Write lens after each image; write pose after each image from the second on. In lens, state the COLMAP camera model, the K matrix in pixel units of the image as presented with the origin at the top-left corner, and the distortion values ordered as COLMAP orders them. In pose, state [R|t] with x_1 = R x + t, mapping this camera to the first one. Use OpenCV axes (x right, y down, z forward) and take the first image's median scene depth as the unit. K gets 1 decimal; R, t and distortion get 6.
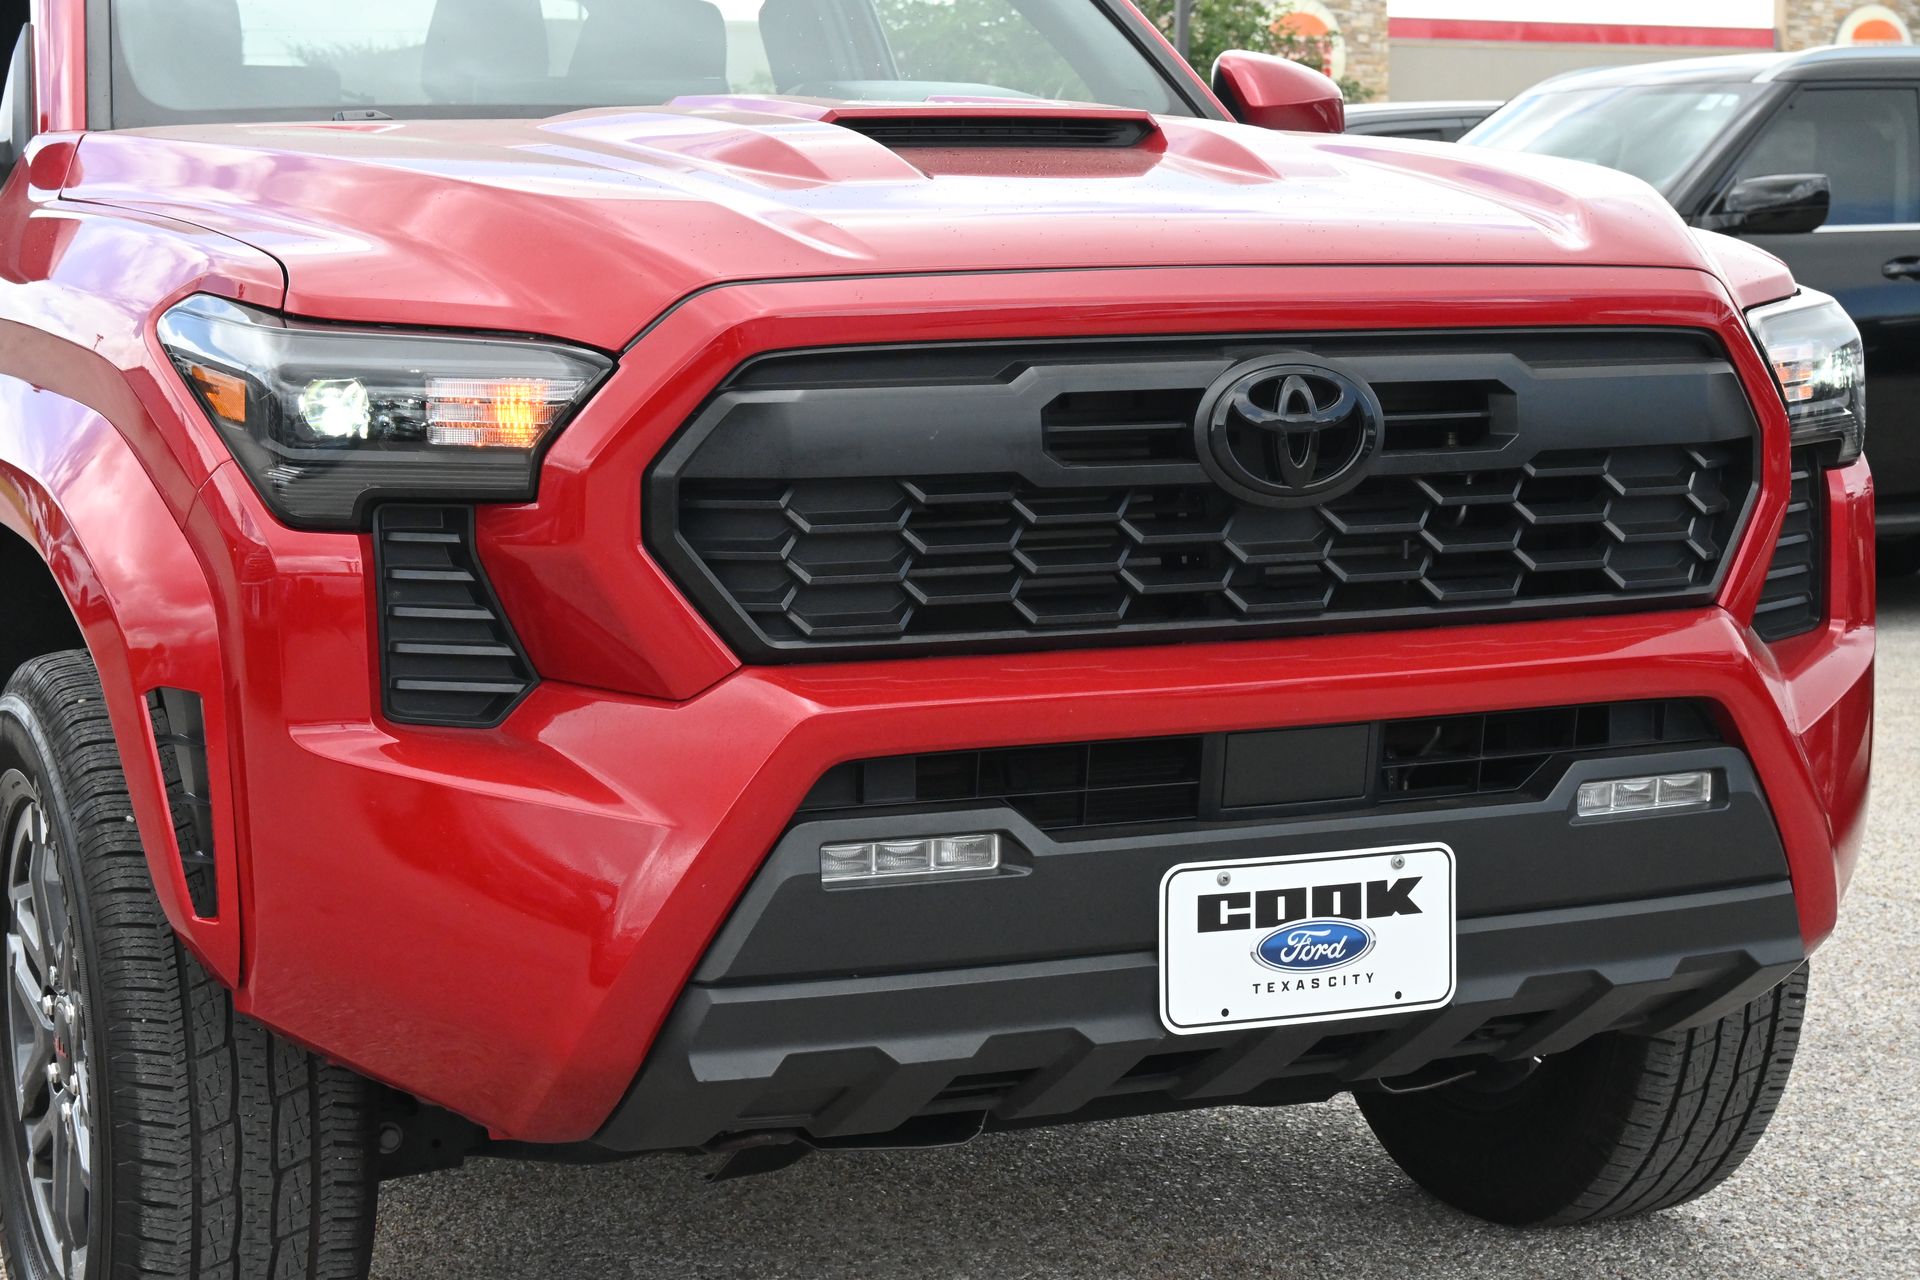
lens RADIAL K [[3850.0, 0, 960.0], [0, 3850.0, 640.0], [0, 0, 1]] dist [0.011499, 0.035040]
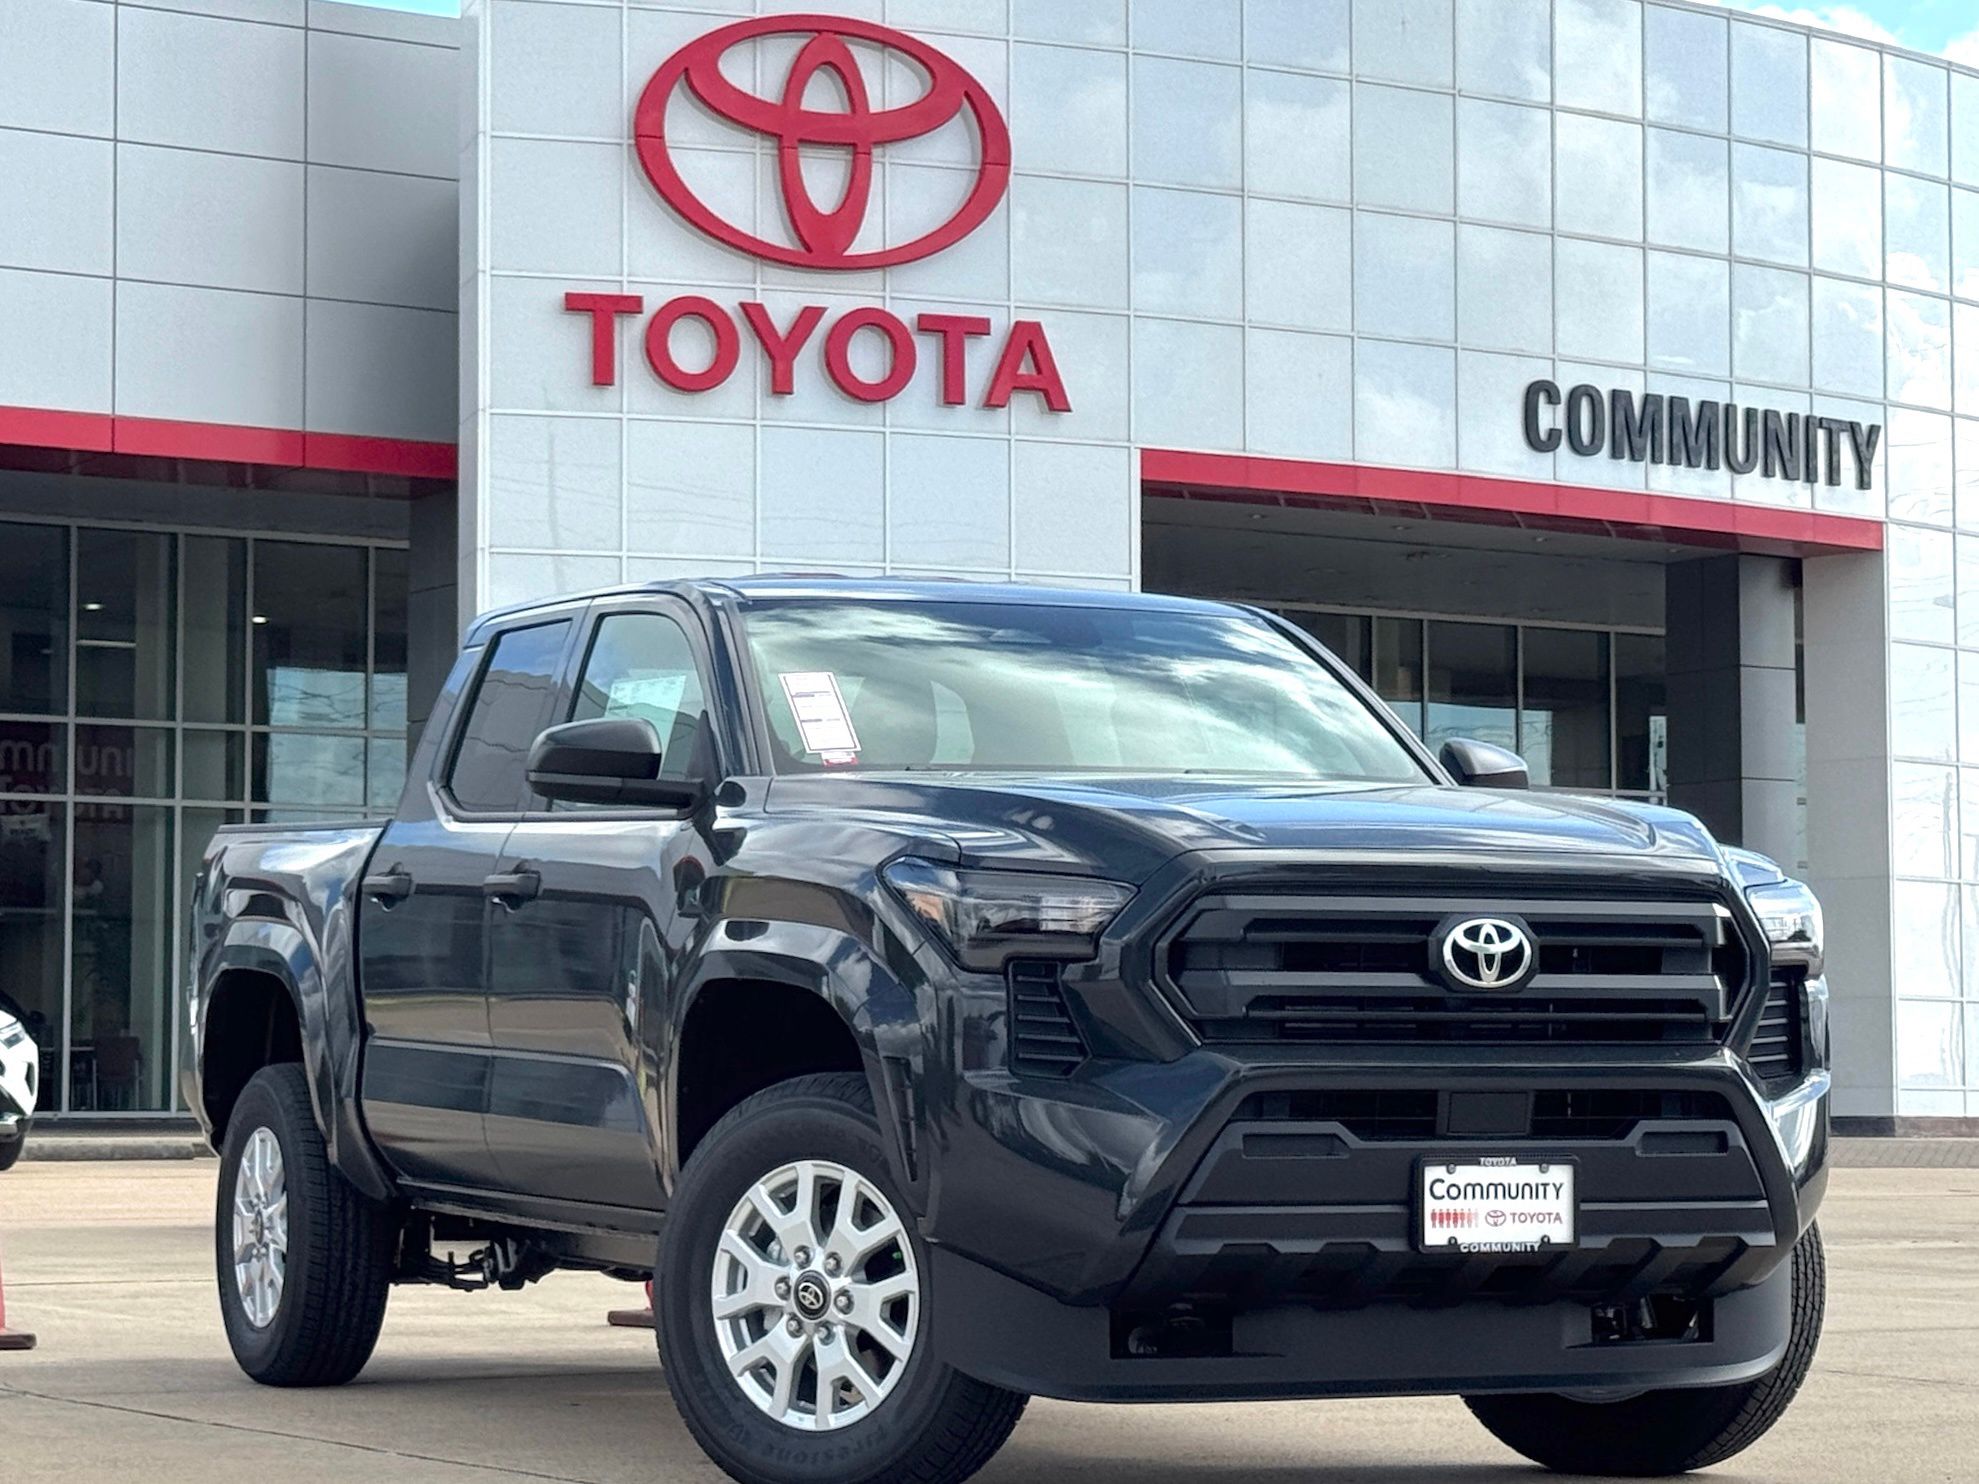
lens RADIAL K [[4257.1, 0, 989.5], [0, 4257.1, 742.0], [0, 0, 1]] dist [0.014900, 0.123635]
pose [[0.999278, 0.013733, -0.035418, -0.086676], [-0.018751, 0.989183, -0.145485, 0.165304], [0.033037, 0.146044, 0.988726, -1.122591]]
